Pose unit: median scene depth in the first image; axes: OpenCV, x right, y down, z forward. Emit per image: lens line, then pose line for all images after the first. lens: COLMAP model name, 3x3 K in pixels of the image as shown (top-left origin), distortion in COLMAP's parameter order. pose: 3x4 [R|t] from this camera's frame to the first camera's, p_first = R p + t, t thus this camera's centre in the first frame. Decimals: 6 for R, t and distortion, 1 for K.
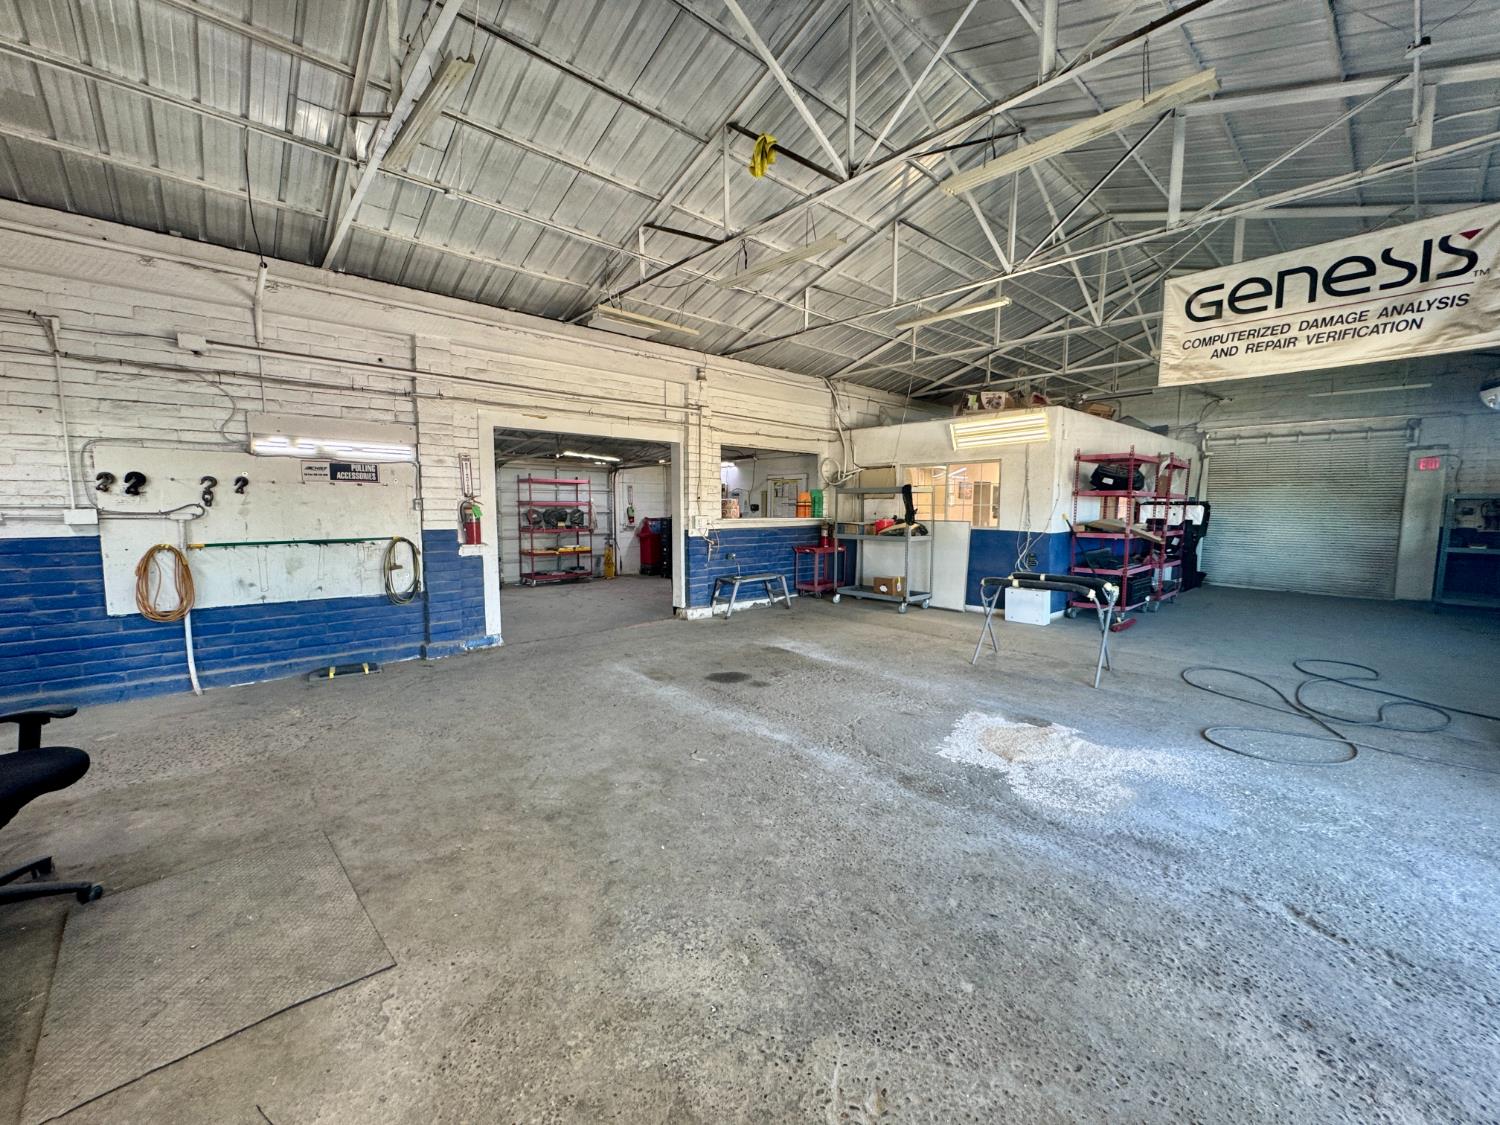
lens RADIAL K [[600.0, 0, 752.3], [0, 600.0, 566.2], [0, 0, 1]] dist [-0.002283, -0.000080]
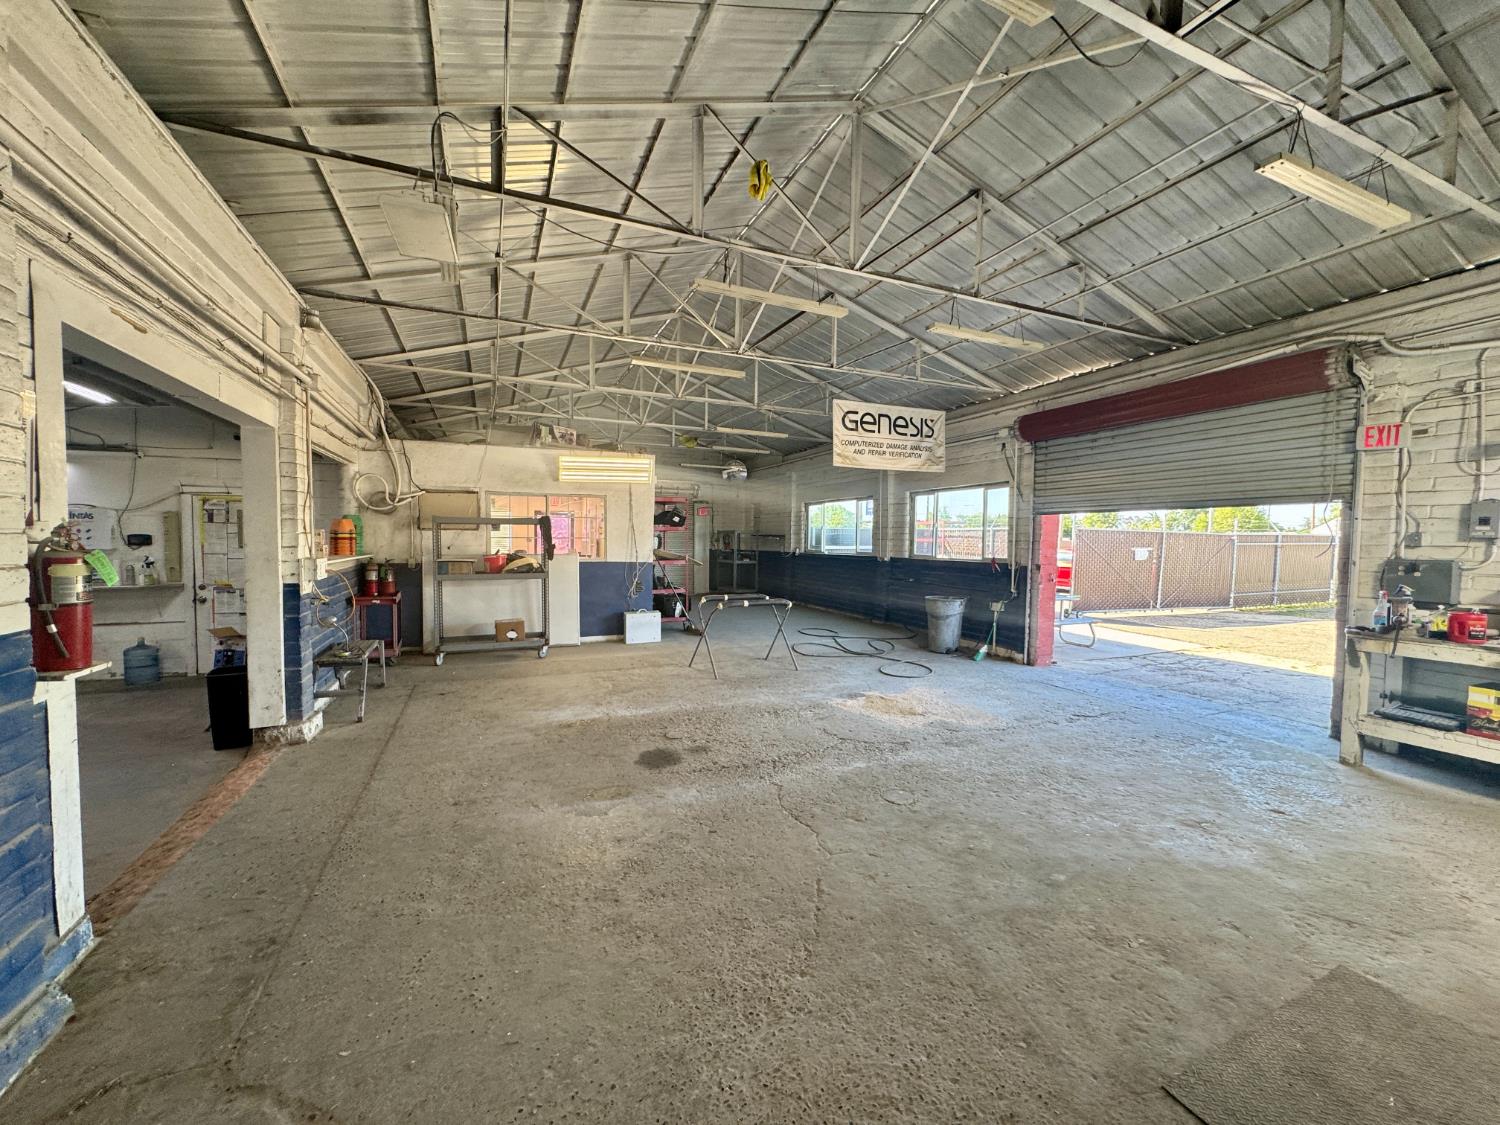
lens RADIAL K [[600.0, 0, 748.3], [0, 600.0, 562.8], [0, 0, 1]] dist [-0.002283, -0.000080]
pose [[0.326958, -0.044337, 0.943998, -0.533594], [0.087012, 0.996068, 0.016646, -0.055947], [-0.941025, 0.076696, 0.329530, 0.432789]]
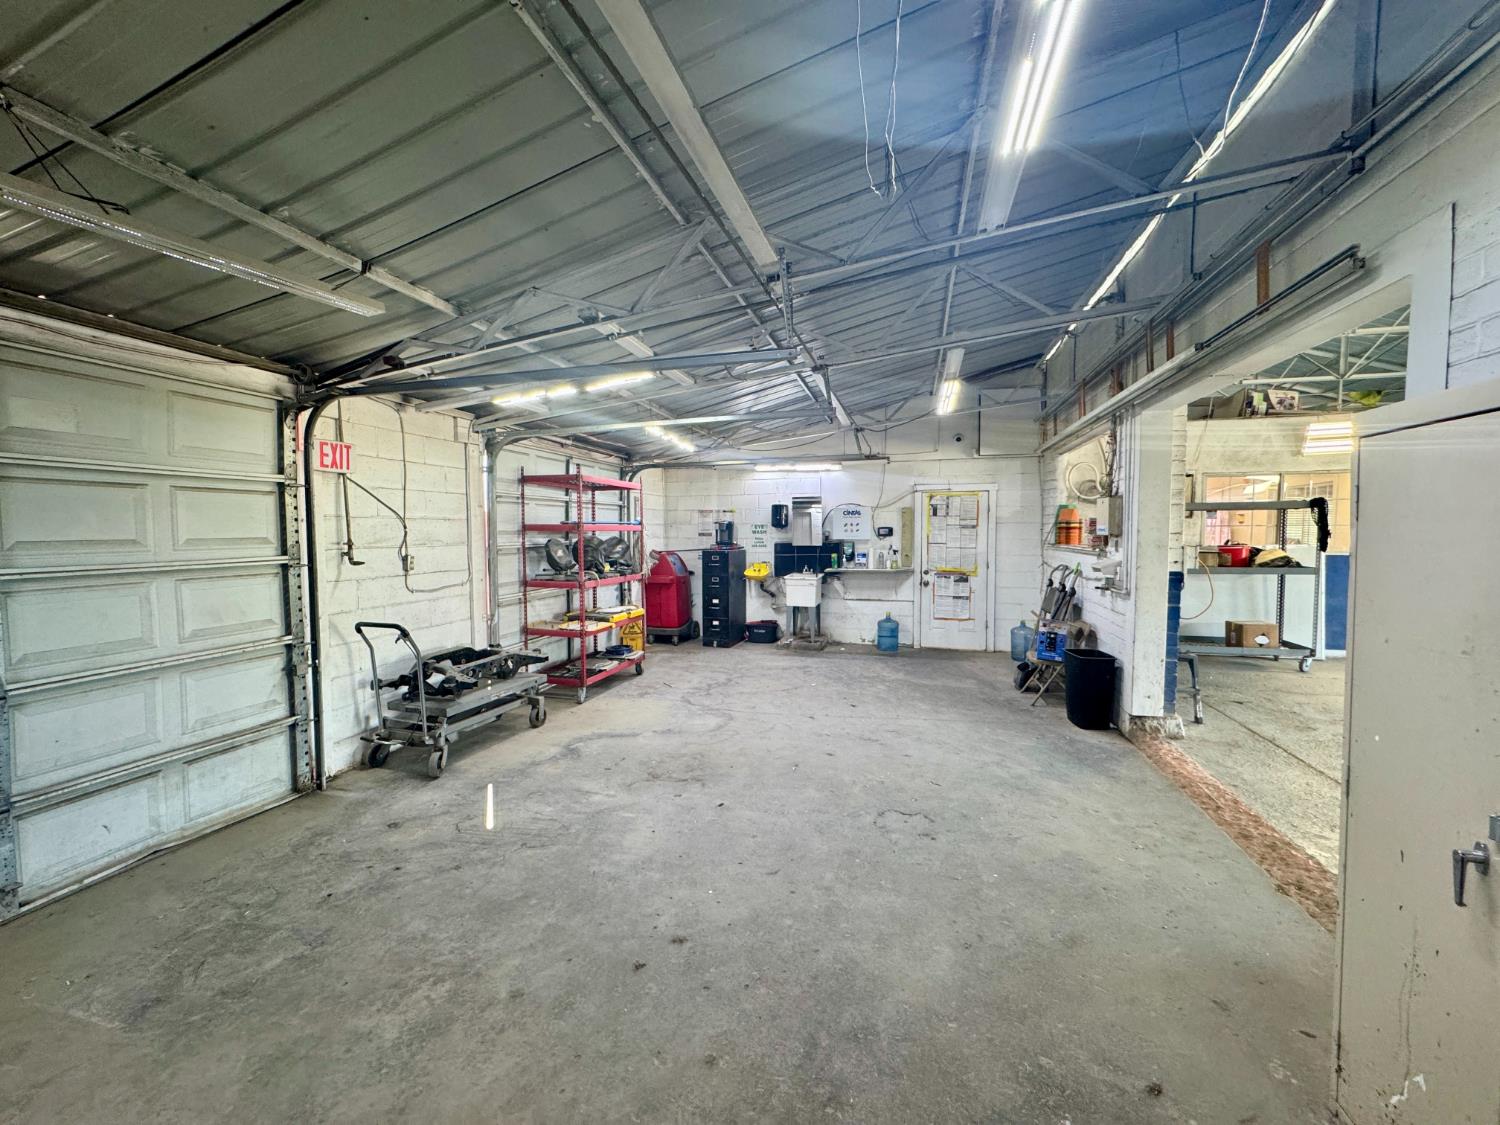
lens RADIAL K [[600.0, 0, 750.6], [0, 600.0, 562.8], [0, 0, 1]] dist [-0.002283, -0.000080]
pose [[0.842724, -0.037507, 0.537038, -0.771497], [0.061788, 0.997716, -0.027278, -0.083071], [-0.534789, 0.056171, 0.843117, 0.794584]]
